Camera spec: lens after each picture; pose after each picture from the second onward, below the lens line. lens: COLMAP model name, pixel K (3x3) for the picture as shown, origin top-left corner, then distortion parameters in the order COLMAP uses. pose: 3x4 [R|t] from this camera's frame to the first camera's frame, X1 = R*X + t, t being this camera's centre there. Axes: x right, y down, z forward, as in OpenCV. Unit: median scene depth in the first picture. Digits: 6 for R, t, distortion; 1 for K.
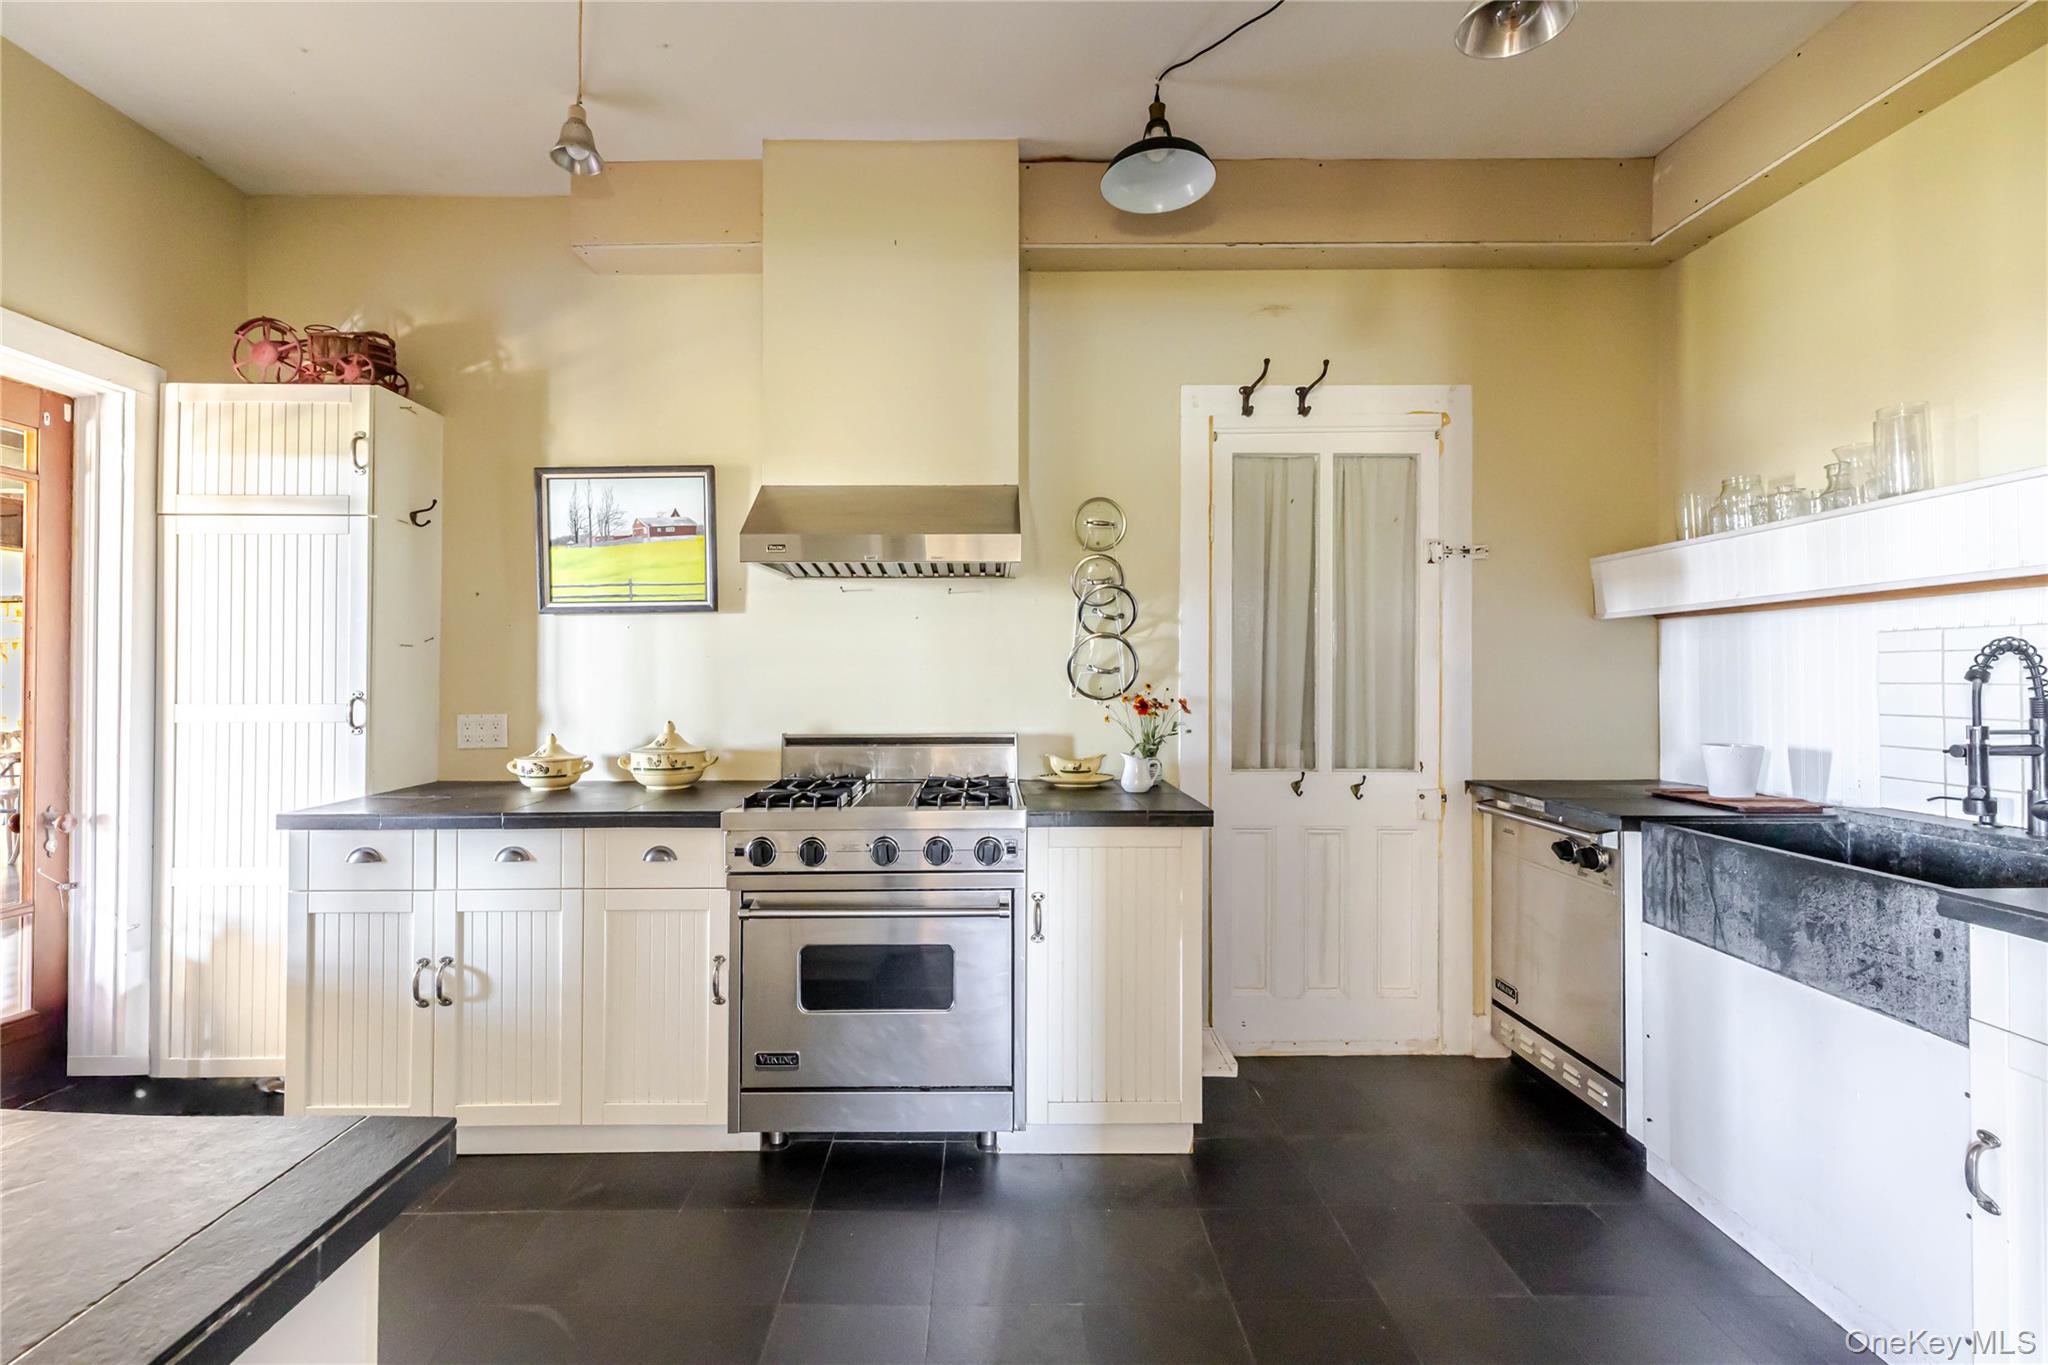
lens RADIAL K [[886.5, 0, 1019.7], [0, 886.5, 668.2], [0, 0, 1]] dist [-0.004578, -0.000391]
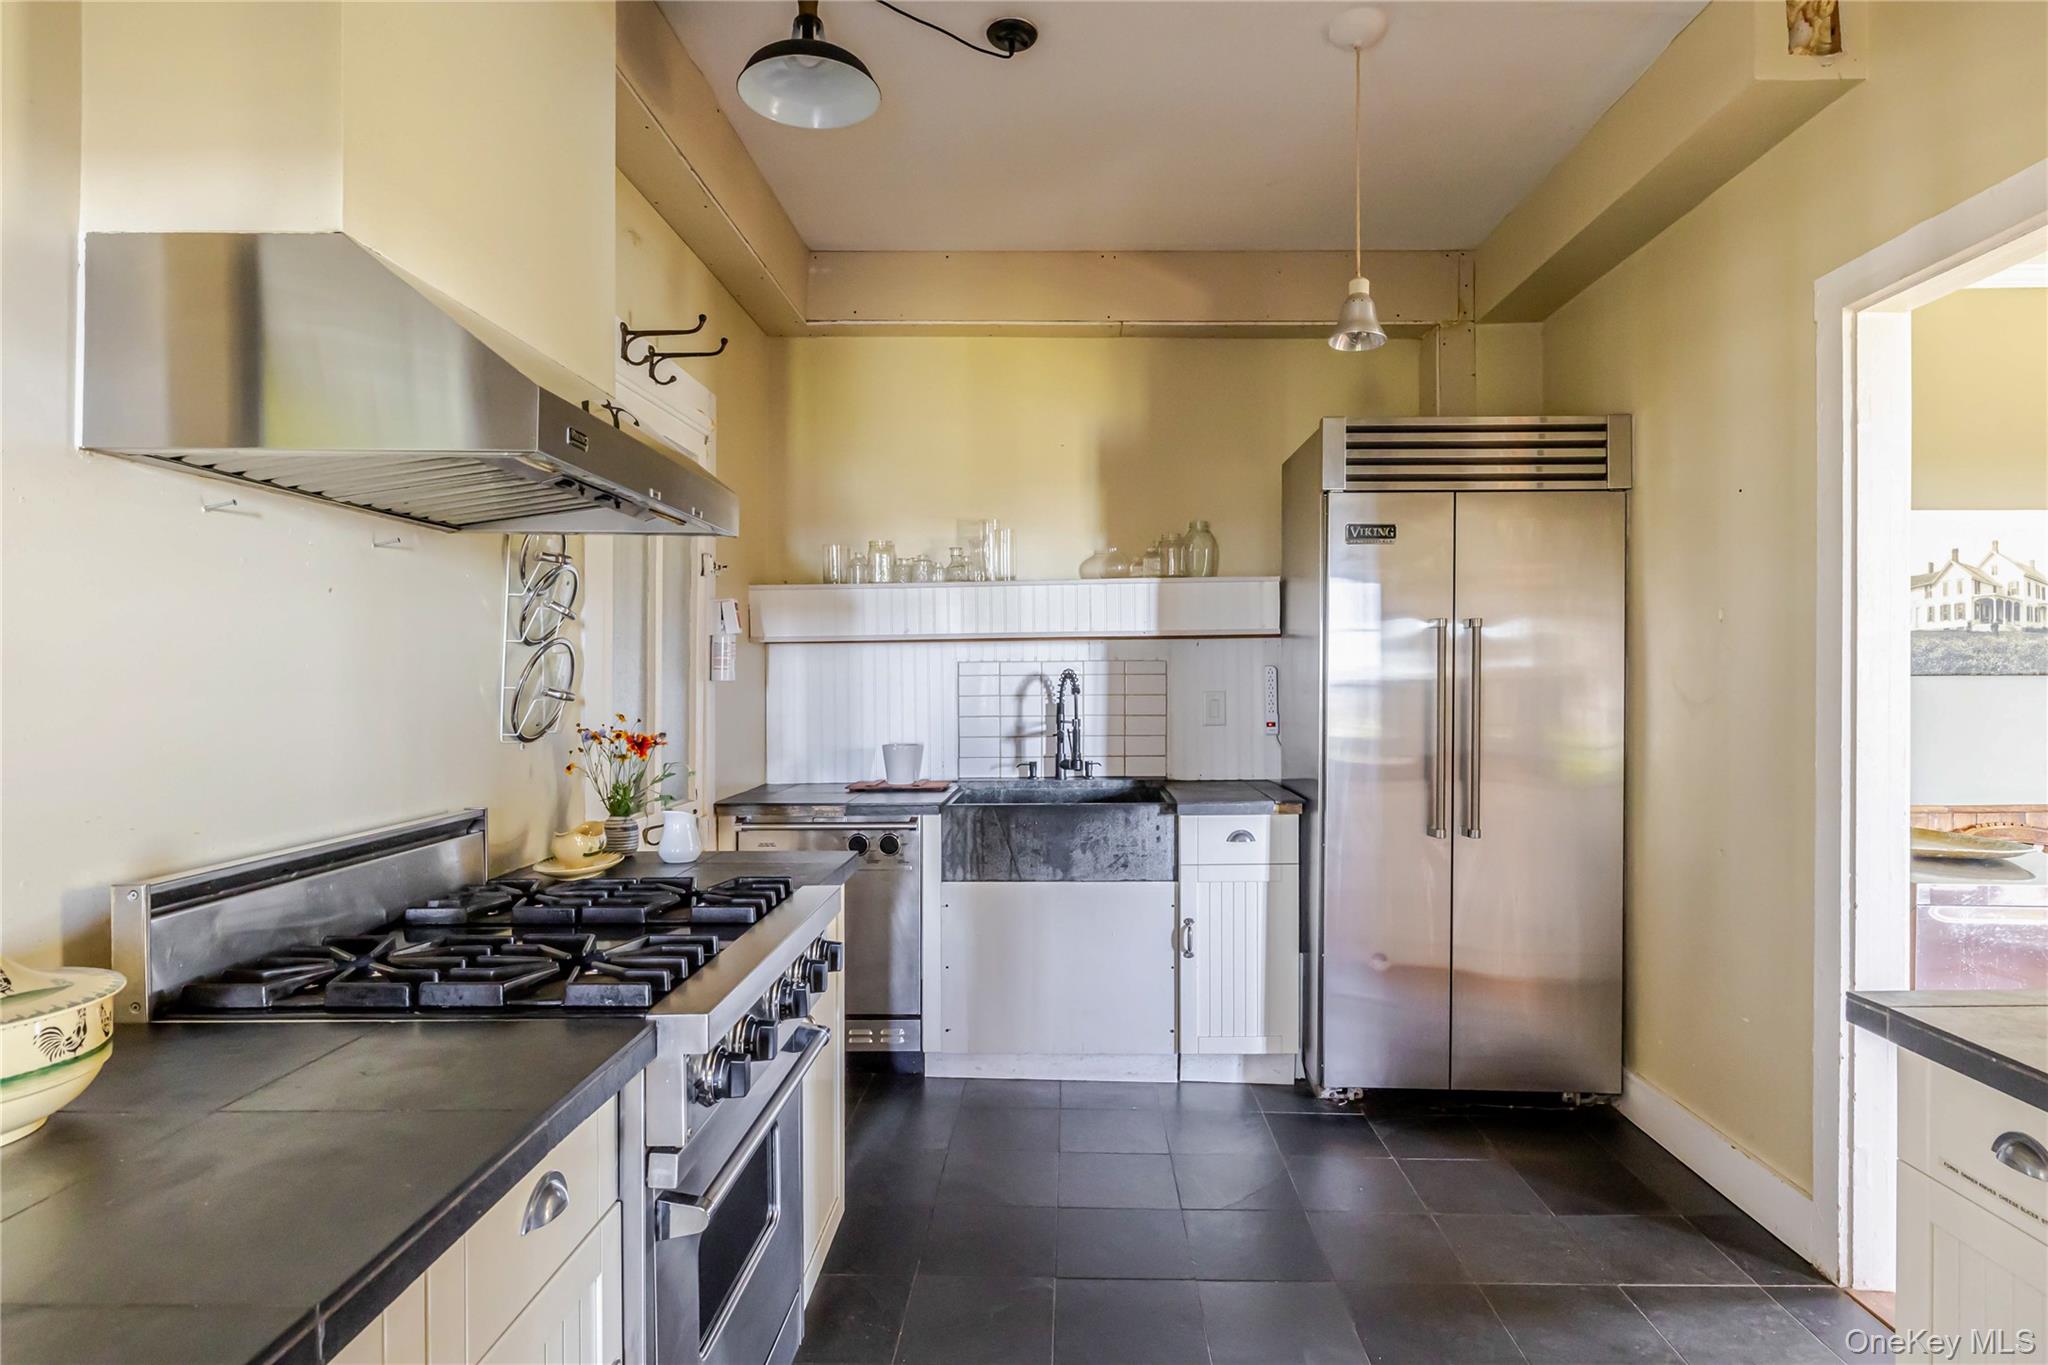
lens RADIAL K [[1109.4, 0, 1026.9], [0, 1109.4, 679.9], [0, 0, 1]] dist [0.006911, 0.000162]
pose [[0.025292, -0.006486, 0.999659, -1.046908], [-0.002778, 0.999975, 0.006558, -0.026505], [-0.999676, -0.002943, 0.025273, 0.936318]]
